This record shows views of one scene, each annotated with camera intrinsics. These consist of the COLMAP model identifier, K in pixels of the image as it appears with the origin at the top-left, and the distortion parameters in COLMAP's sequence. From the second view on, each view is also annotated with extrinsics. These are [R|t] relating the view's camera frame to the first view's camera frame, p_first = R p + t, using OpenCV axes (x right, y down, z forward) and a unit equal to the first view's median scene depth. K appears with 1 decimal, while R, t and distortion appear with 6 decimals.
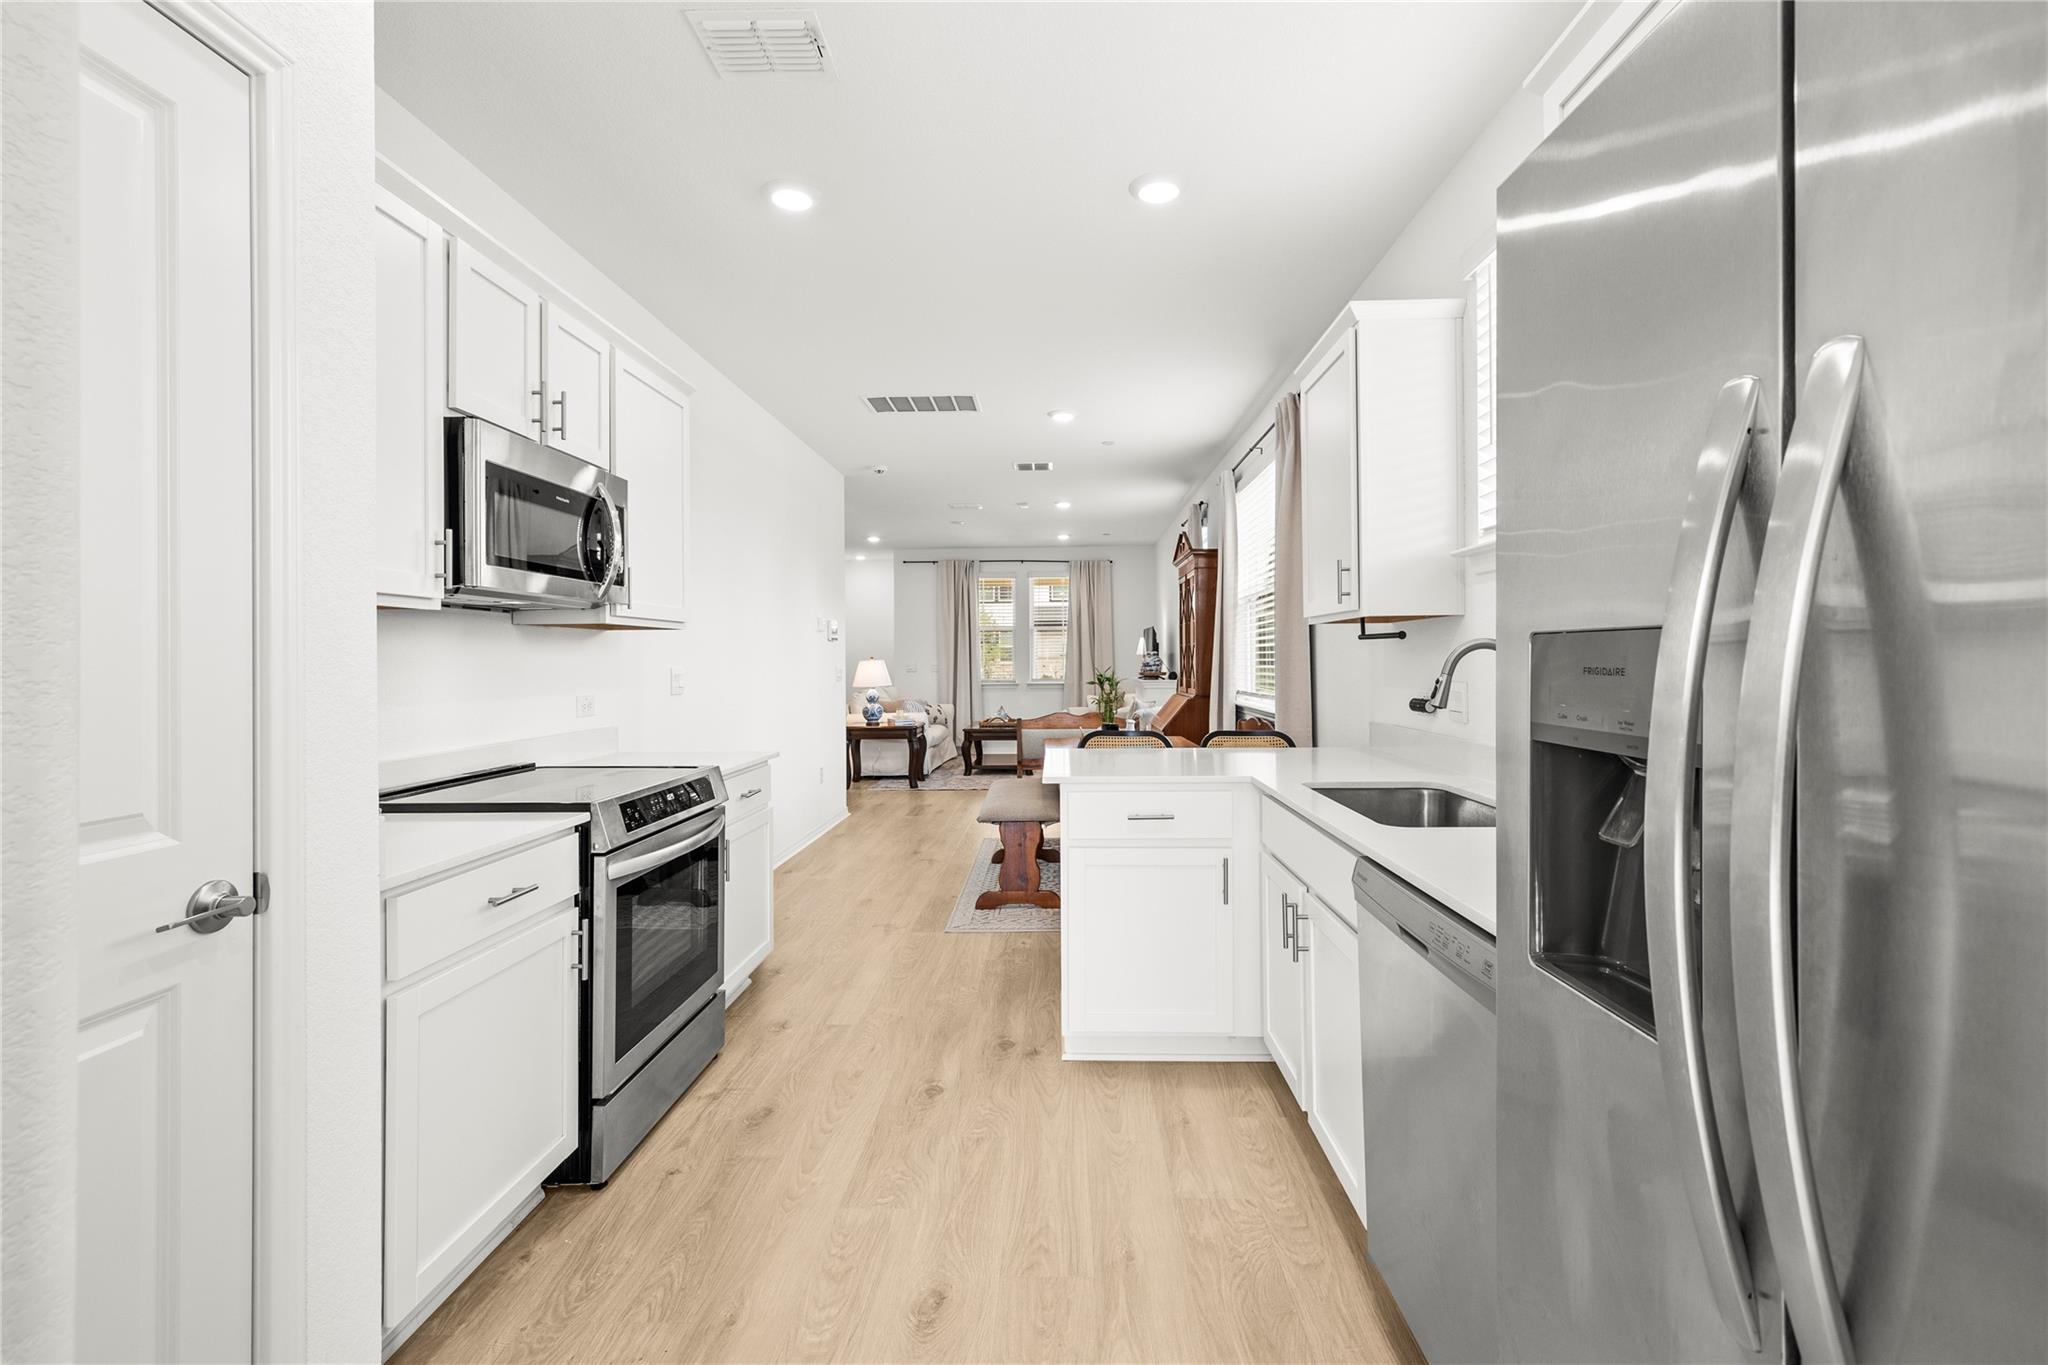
lens RADIAL K [[831.9, 0, 1024.0], [0, 831.9, 656.4], [0, 0, 1]] dist [0.004092, 0.000890]
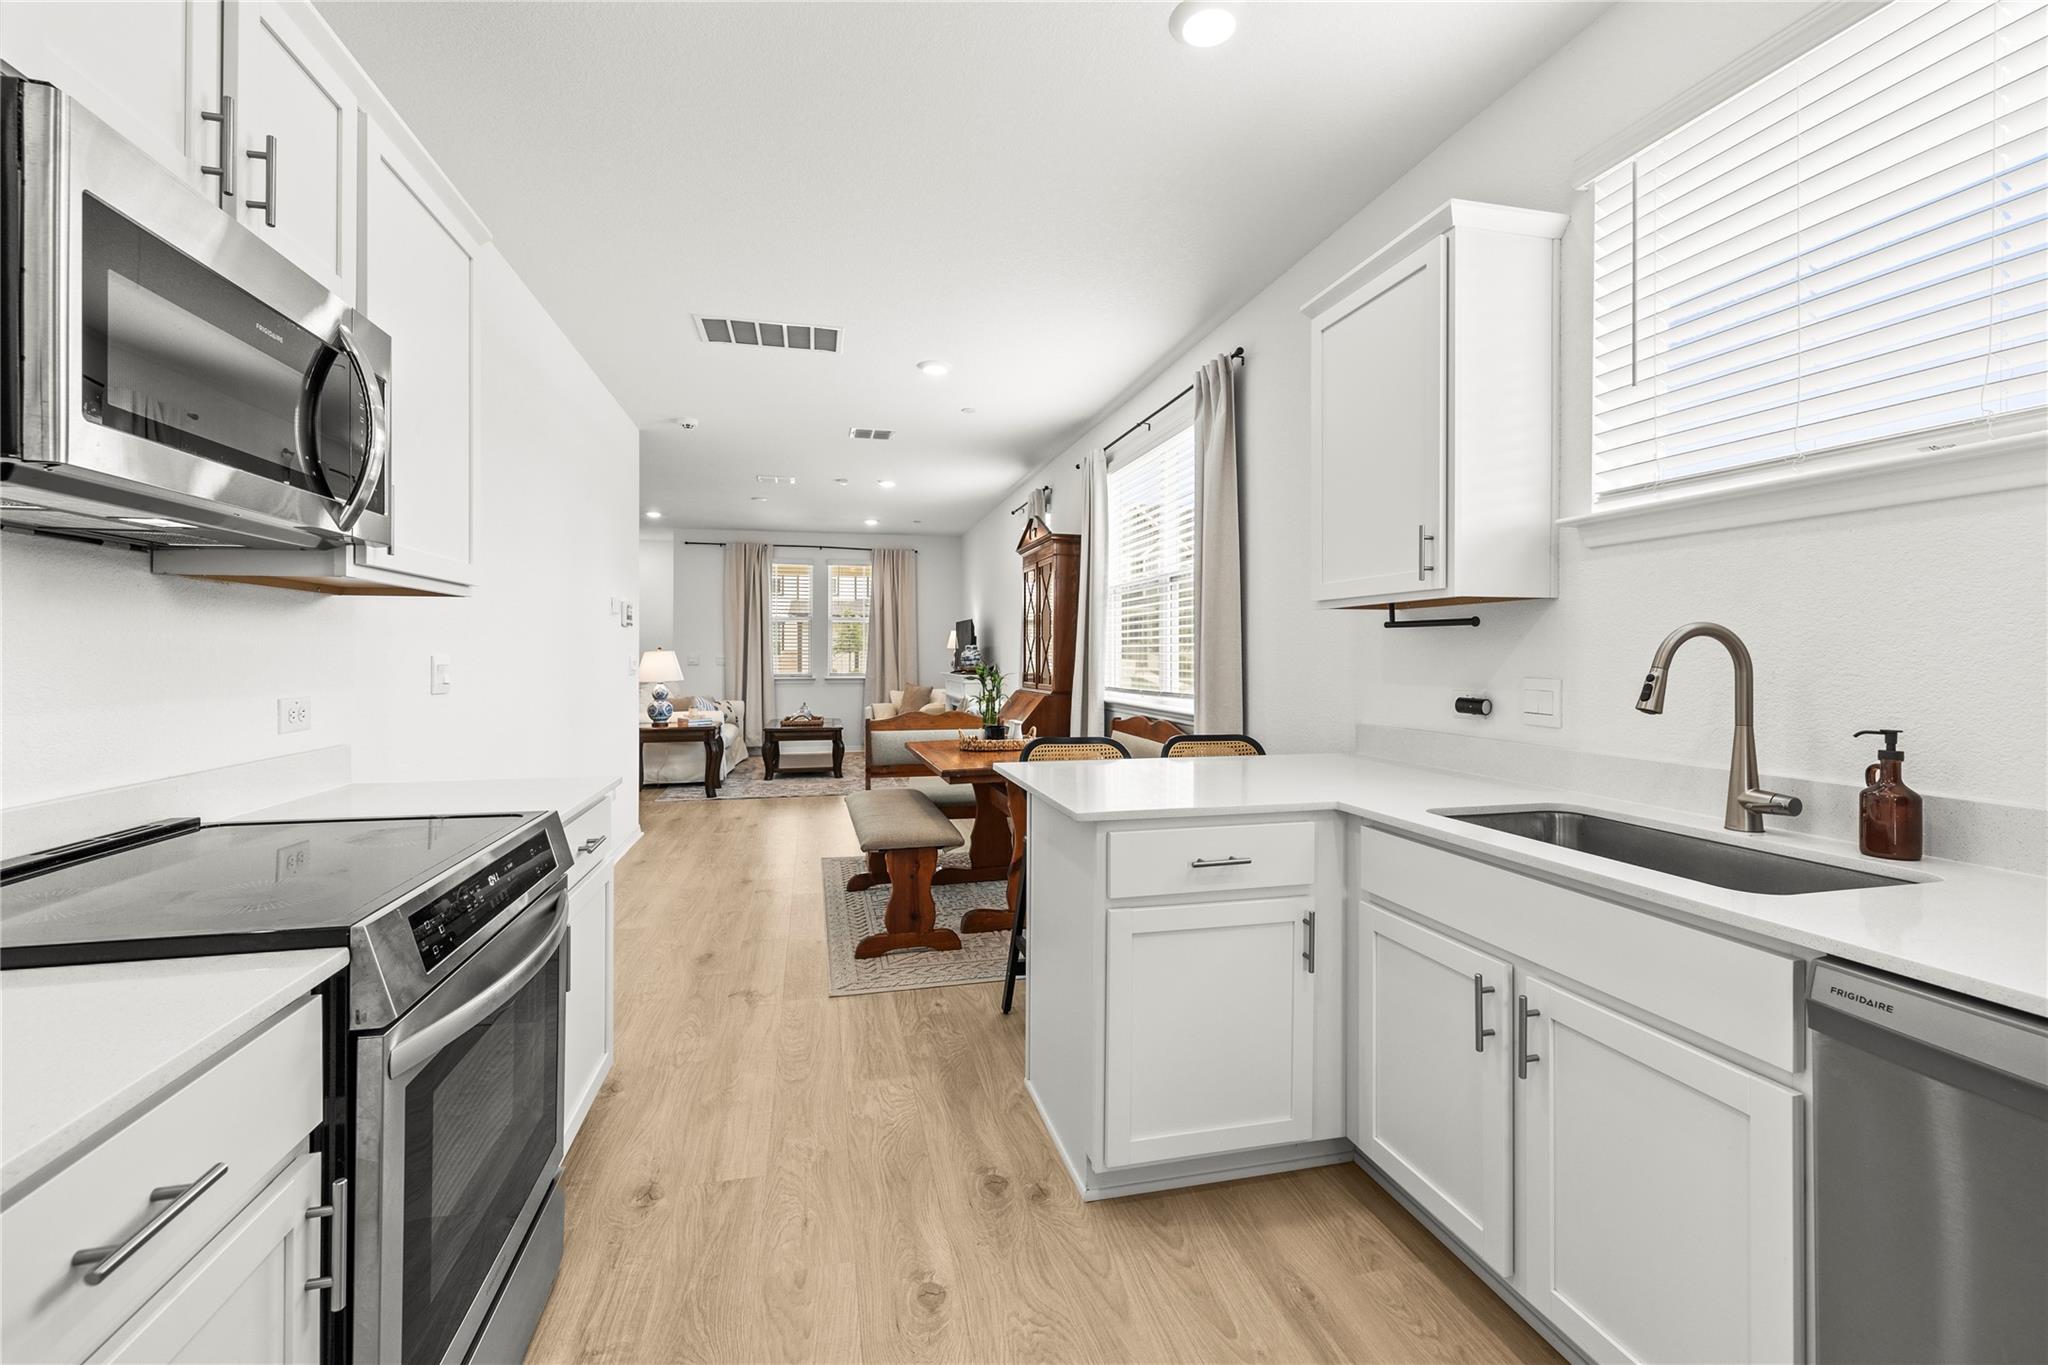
lens RADIAL K [[831.9, 0, 1008.3], [0, 831.9, 656.8], [0, 0, 1]] dist [0.004092, 0.000890]
pose [[0.968029, 0.008400, 0.250697, -0.200048], [-0.010116, 0.999933, 0.005559, 0.009387], [-0.250634, -0.007918, 0.968050, 0.316572]]
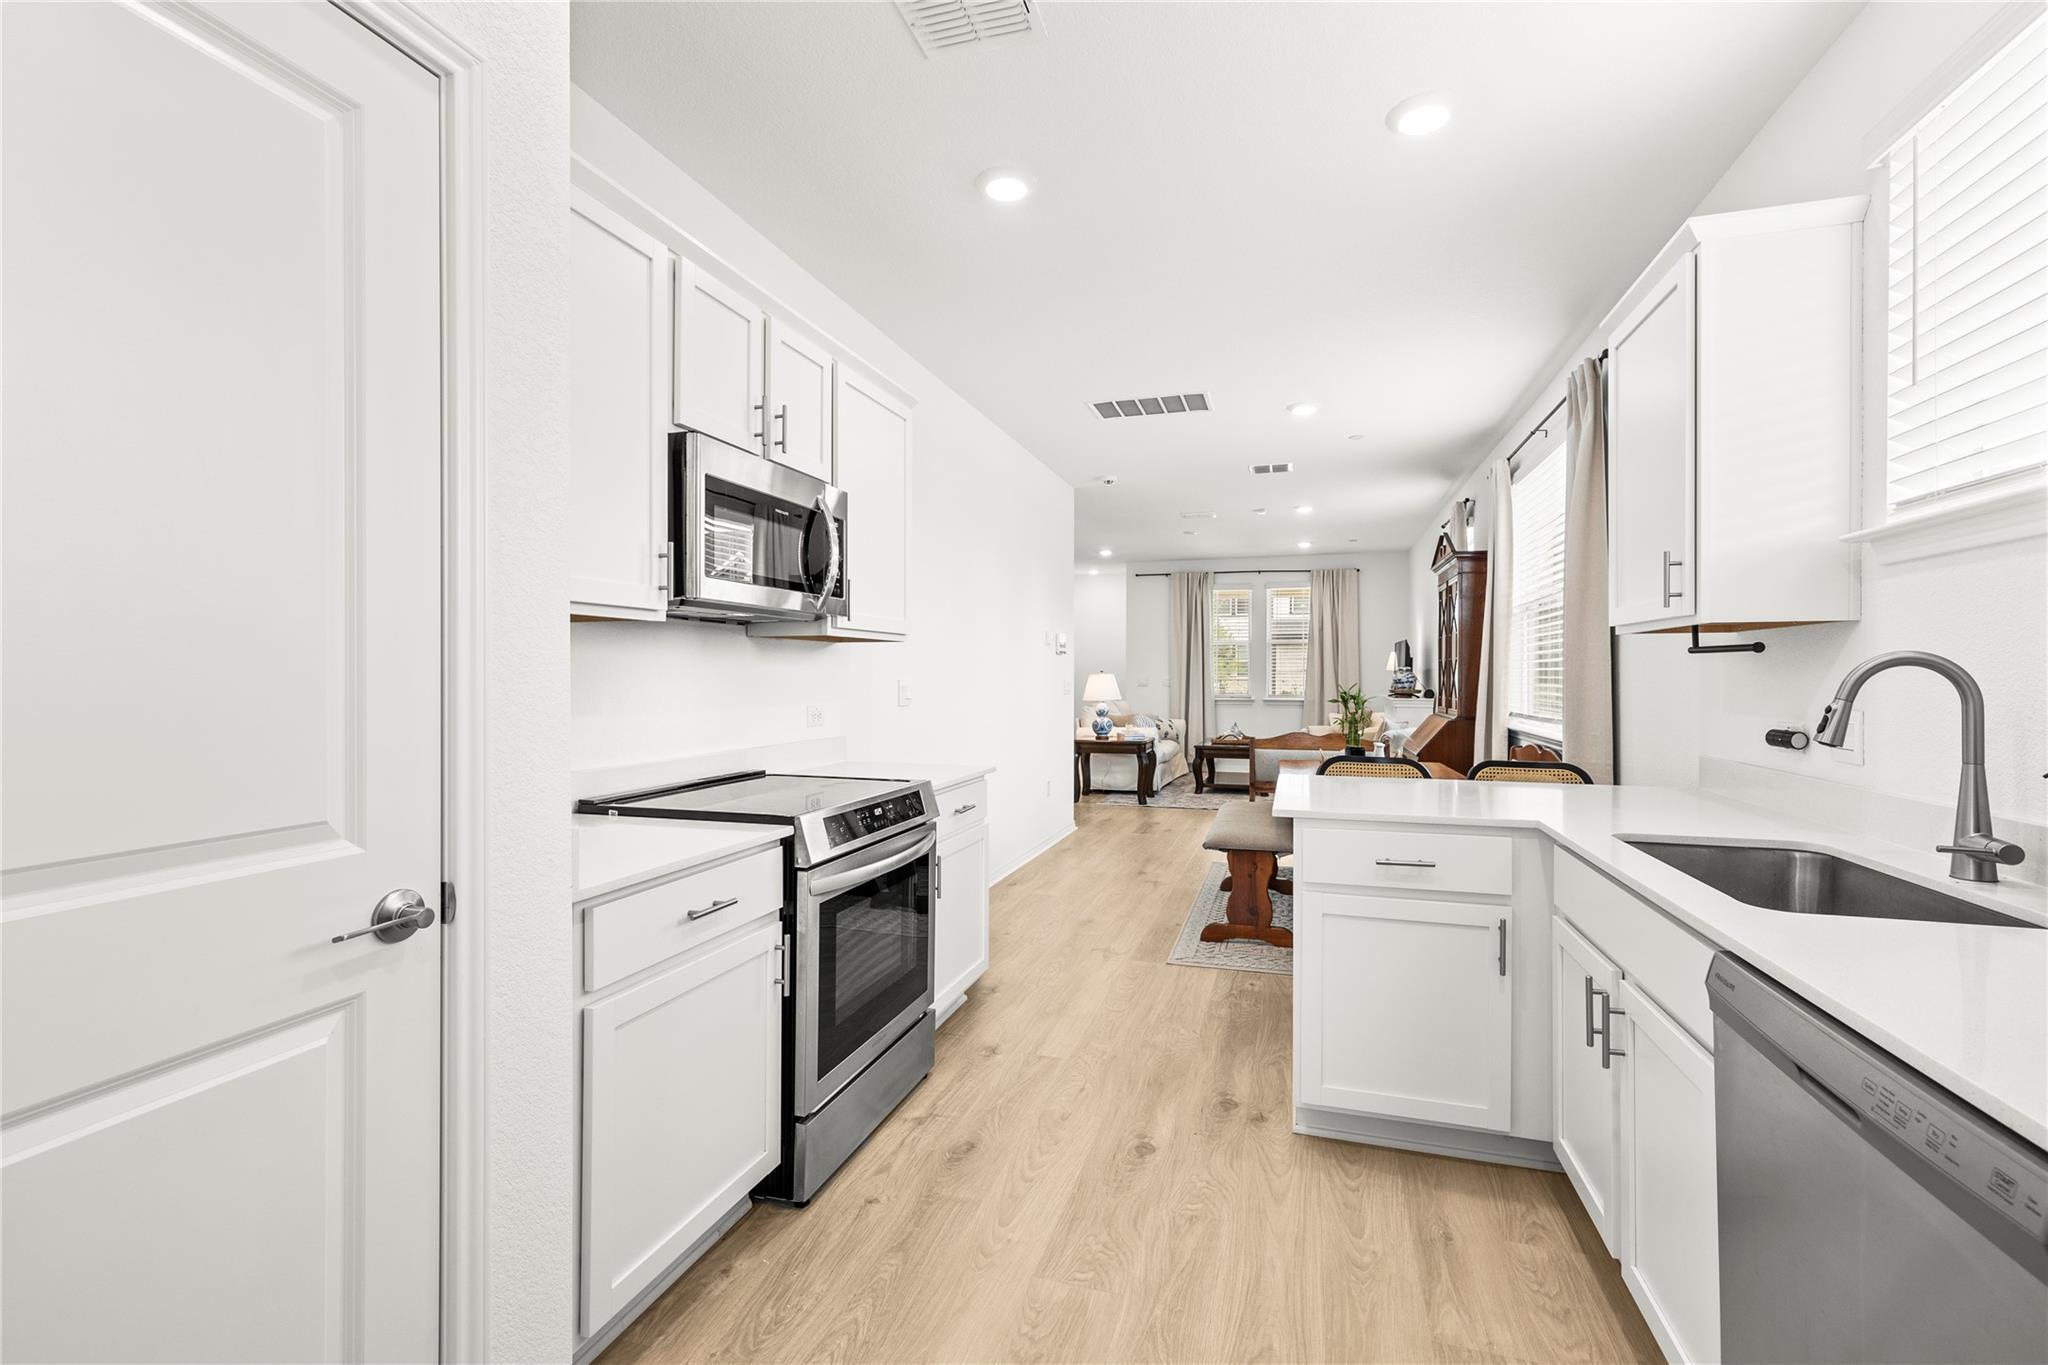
lens RADIAL K [[831.9, 0, 1049.2], [0, 831.9, 676.6], [0, 0, 1]] dist [0.004092, 0.000890]
pose [[0.968933, 0.009572, -0.247137, 0.009231], [-0.007767, 0.999936, 0.008279, 0.000129], [0.247200, -0.006103, 0.968945, 0.088941]]
